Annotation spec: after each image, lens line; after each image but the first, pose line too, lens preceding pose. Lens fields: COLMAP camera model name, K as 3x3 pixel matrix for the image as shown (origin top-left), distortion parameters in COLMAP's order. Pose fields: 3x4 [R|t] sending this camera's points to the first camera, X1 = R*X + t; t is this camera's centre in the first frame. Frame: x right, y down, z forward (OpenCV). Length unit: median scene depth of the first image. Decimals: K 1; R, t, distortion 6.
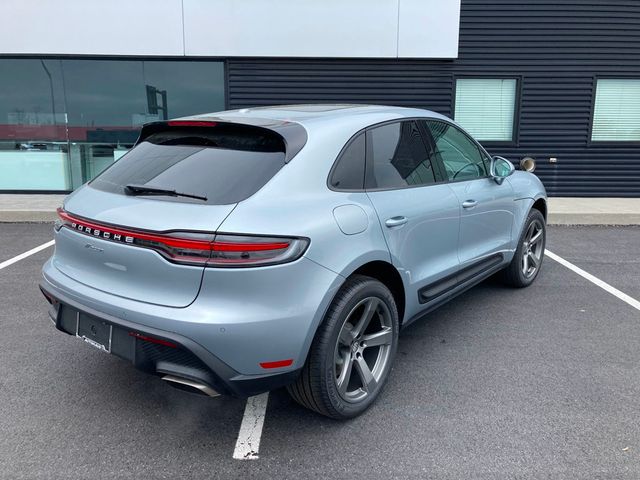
lens RADIAL K [[525.5, 0, 321.2], [0, 525.5, 236.9], [0, 0, 1]] dist [0.019466, -0.002473]
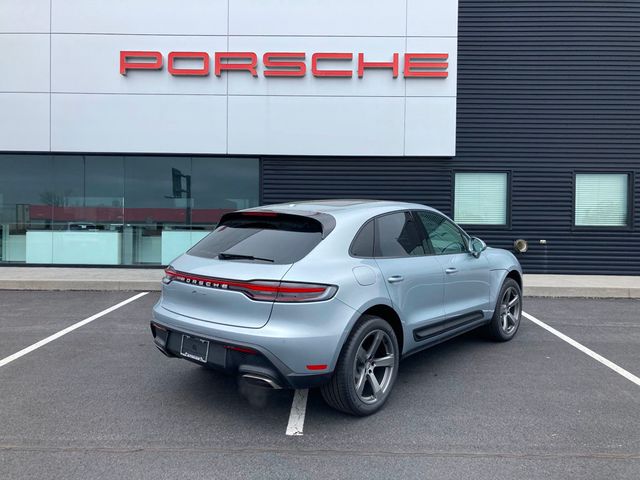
lens RADIAL K [[525.5, 0, 323.7], [0, 525.5, 228.0], [0, 0, 1]] dist [0.019466, -0.002473]
pose [[0.999662, 0.005933, -0.025329, -0.006932], [-0.010150, 0.985433, -0.169763, 0.025276], [0.023952, 0.169963, 0.985159, -0.149823]]
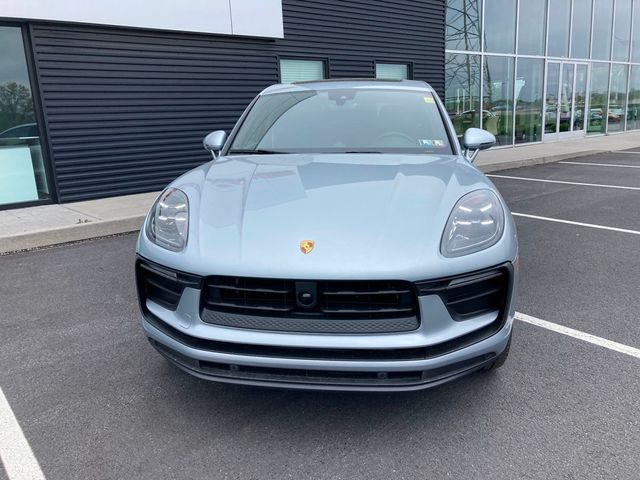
lens RADIAL K [[525.5, 0, 319.4], [0, 525.5, 237.2], [0, 0, 1]] dist [0.019466, -0.002473]
pose [[0.777400, -0.175025, 0.604165, -0.376905], [0.158978, 0.983995, 0.080499, -0.029827], [-0.608585, 0.033469, 0.792783, 0.155136]]
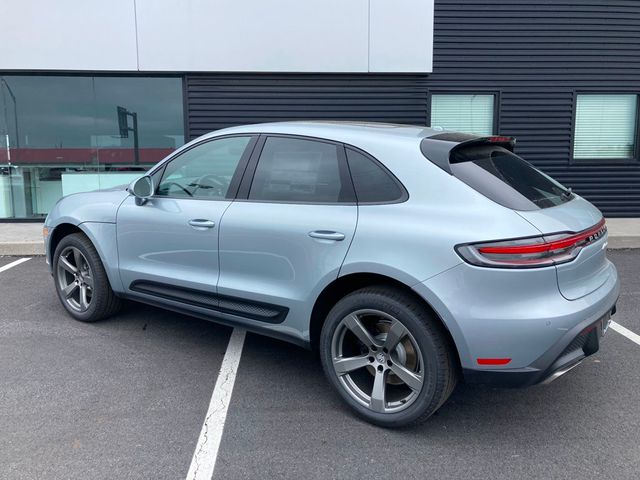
lens RADIAL K [[525.5, 0, 319.7], [0, 525.5, 231.6], [0, 0, 1]] dist [0.019466, -0.002473]
pose [[0.998877, -0.015635, 0.044734, 0.011150], [0.017686, 0.998793, -0.045833, -0.015964], [-0.043964, 0.046573, 0.997947, 0.082029]]
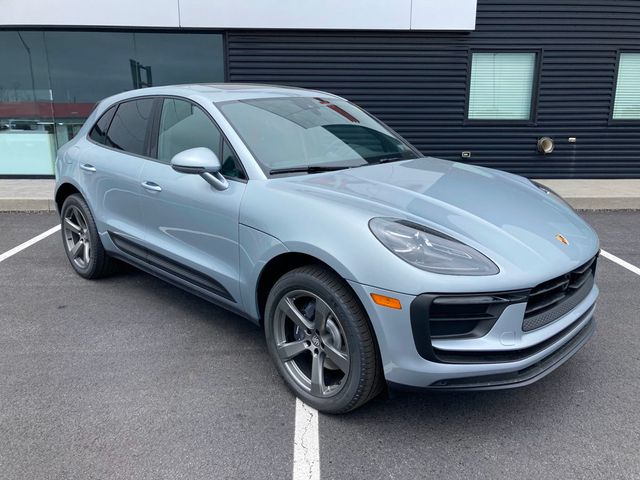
lens RADIAL K [[525.5, 0, 324.5], [0, 525.5, 242.7], [0, 0, 1]] dist [0.019466, -0.002473]
pose [[0.999590, -0.009363, 0.027042, -0.035779], [0.007910, 0.998545, 0.053348, -0.015509], [-0.027502, -0.053112, 0.998210, 0.055758]]
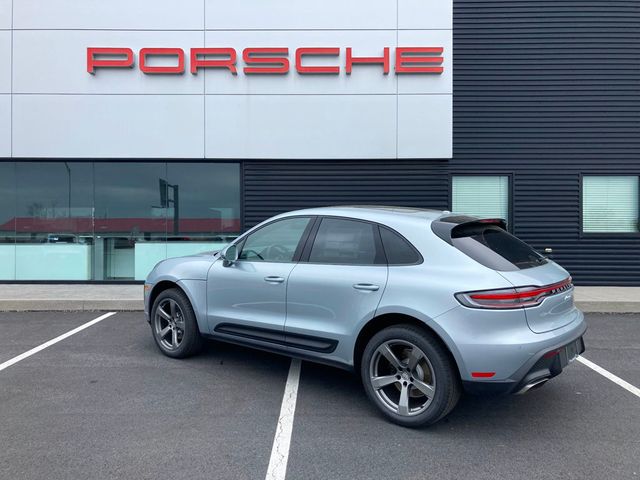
lens RADIAL K [[525.5, 0, 315.8], [0, 525.5, 229.2], [0, 0, 1]] dist [0.019466, -0.002473]
pose [[0.999803, -0.004969, -0.019201, -0.004796], [0.001395, 0.983325, -0.181850, 0.004376], [0.019785, 0.181787, 0.983139, -0.054899]]
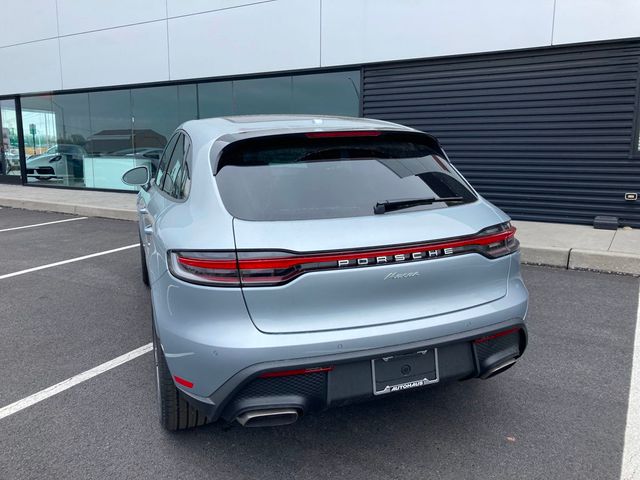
lens RADIAL K [[525.5, 0, 323.8], [0, 525.5, 231.5], [0, 0, 1]] dist [0.019466, -0.002473]
pose [[0.849560, 0.076983, -0.521844, 0.287930], [-0.090332, 0.995912, -0.000142, -0.035874], [0.519700, 0.047260, 0.853041, 0.171586]]
